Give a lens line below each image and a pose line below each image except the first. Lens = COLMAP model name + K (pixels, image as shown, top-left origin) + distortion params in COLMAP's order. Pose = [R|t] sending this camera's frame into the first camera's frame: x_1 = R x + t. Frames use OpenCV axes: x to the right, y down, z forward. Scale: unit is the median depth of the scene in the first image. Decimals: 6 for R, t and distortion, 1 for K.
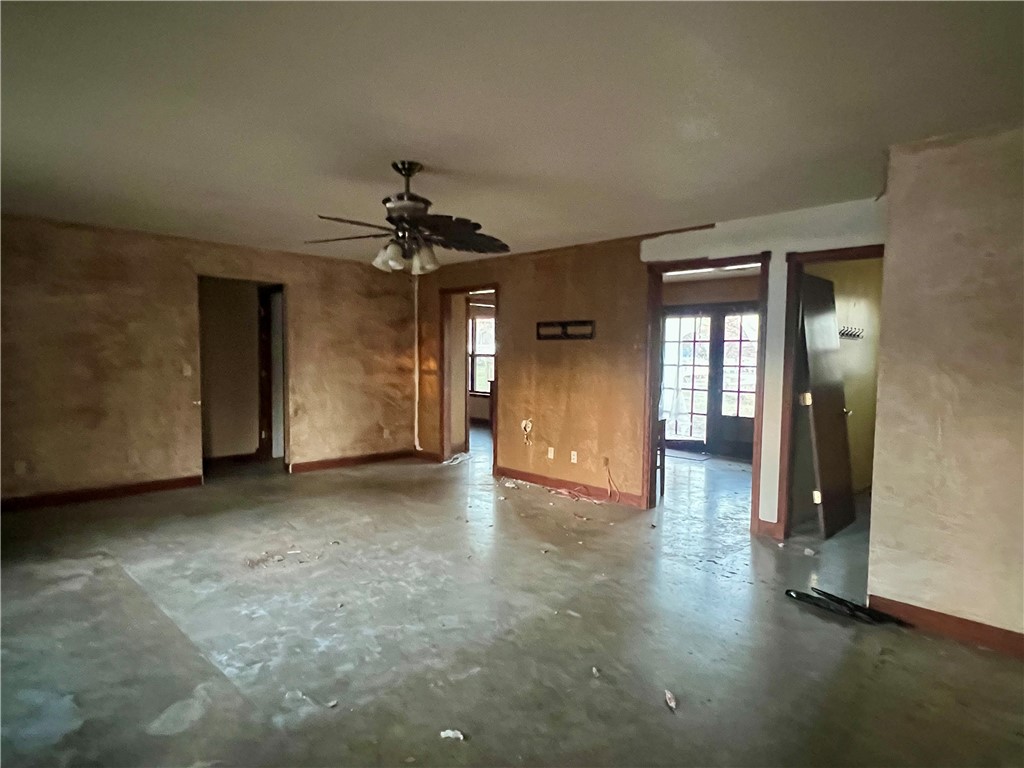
lens RADIAL K [[574.3, 0, 511.8], [0, 574.3, 384.3], [0, 0, 1]] dist [-0.000486, -0.000498]
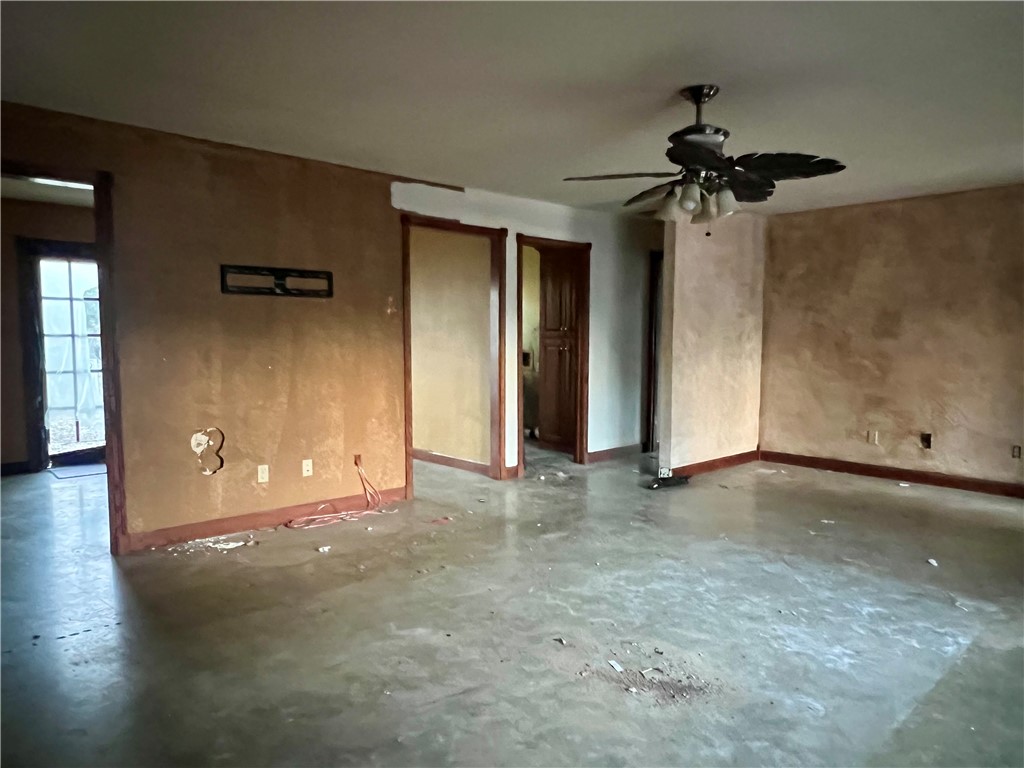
lens RADIAL K [[686.5, 0, 512.2], [0, 686.5, 387.1], [0, 0, 1]] dist [0.000249, 0.001189]
pose [[0.050286, -0.093405, 0.994358, -0.899353], [0.046216, 0.994768, 0.091106, -0.044340], [-0.997665, 0.041373, 0.054340, 0.912426]]
